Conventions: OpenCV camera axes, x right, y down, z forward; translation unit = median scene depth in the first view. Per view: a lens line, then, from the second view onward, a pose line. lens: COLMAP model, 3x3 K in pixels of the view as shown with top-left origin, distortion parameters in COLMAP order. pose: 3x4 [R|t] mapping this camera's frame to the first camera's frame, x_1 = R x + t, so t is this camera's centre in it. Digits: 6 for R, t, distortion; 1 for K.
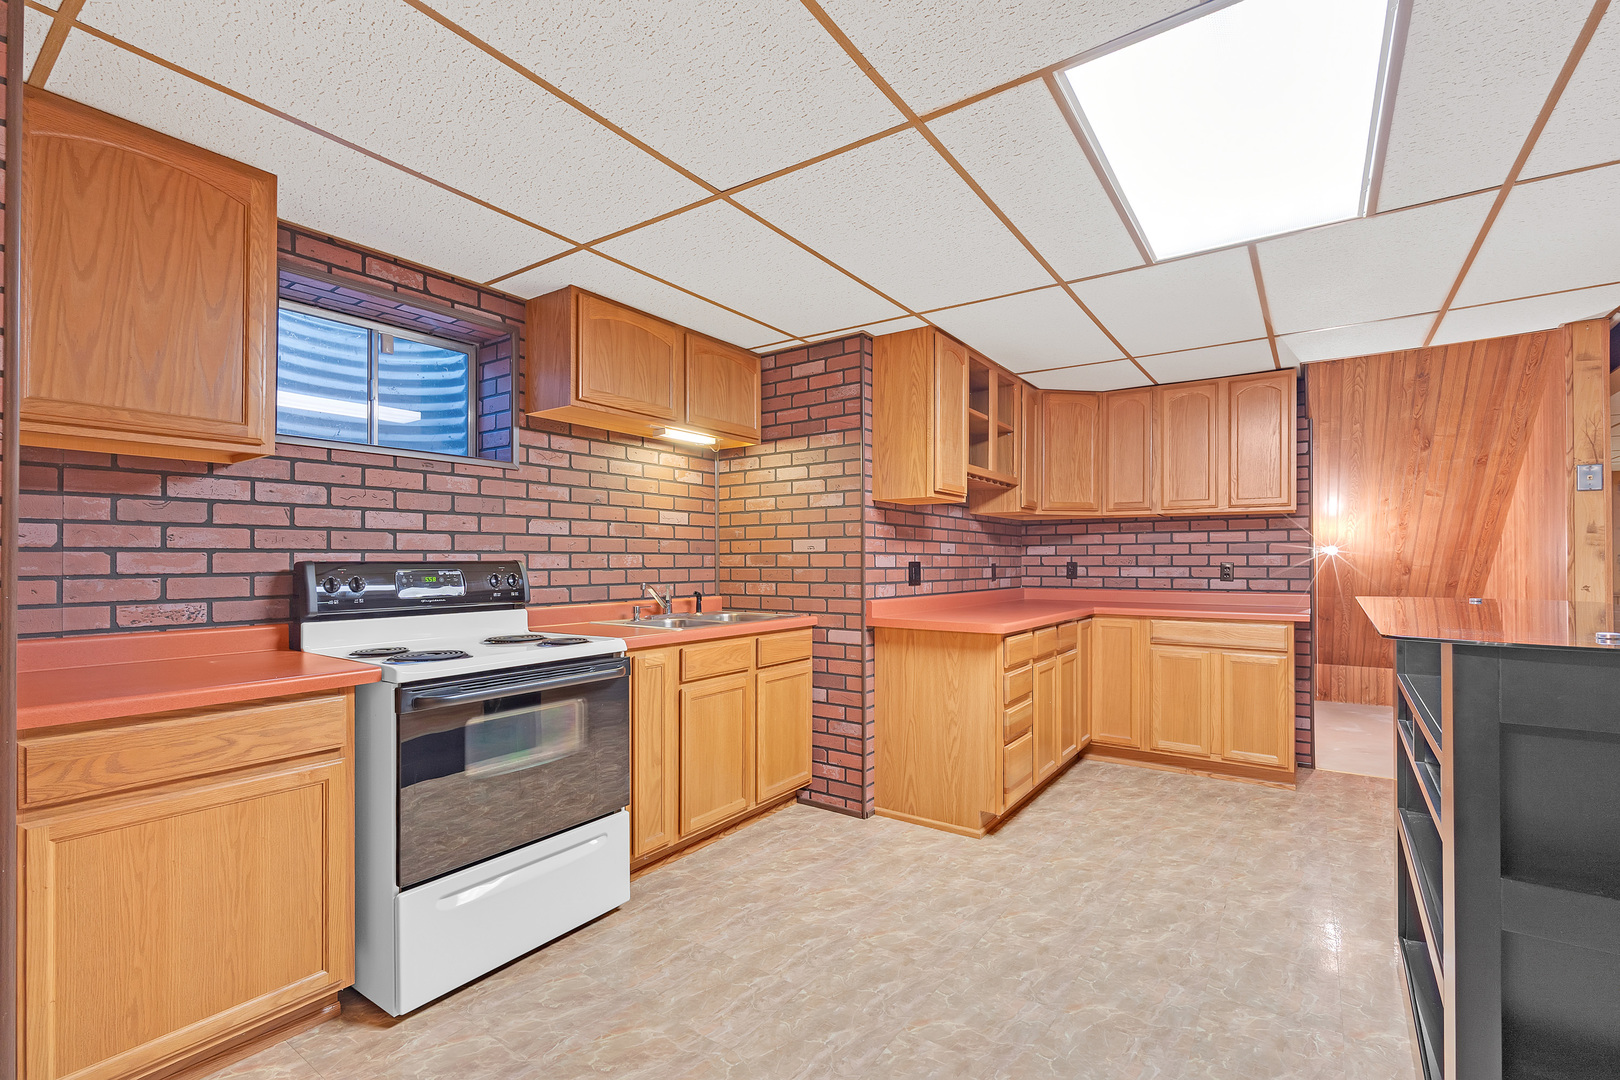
lens RADIAL K [[713.2, 0, 808.4], [0, 713.2, 559.9], [0, 0, 1]] dist [0.000210, -0.000072]
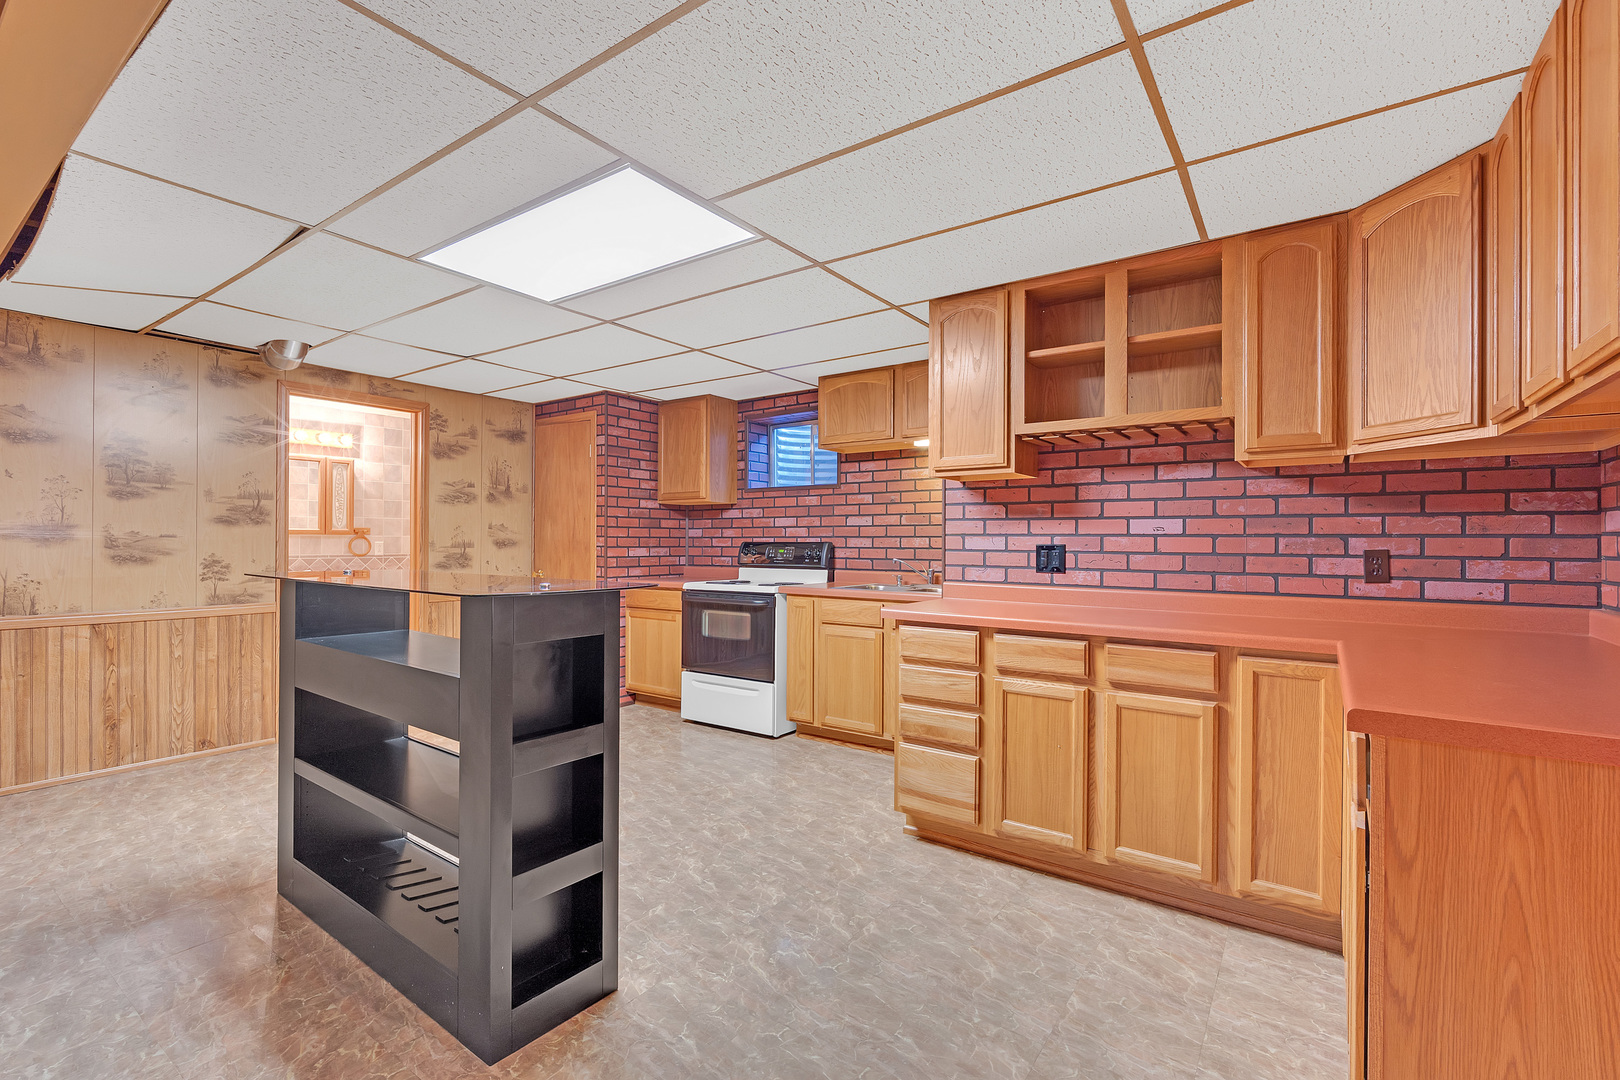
lens RADIAL K [[713.2, 0, 808.4], [0, 713.2, 559.9], [0, 0, 1]] dist [0.000210, -0.000072]
pose [[-0.002939, 0.023995, -0.999708, 1.230558], [-0.006577, 0.999690, 0.024014, 0.002998], [0.999974, 0.006646, -0.002780, 0.902066]]
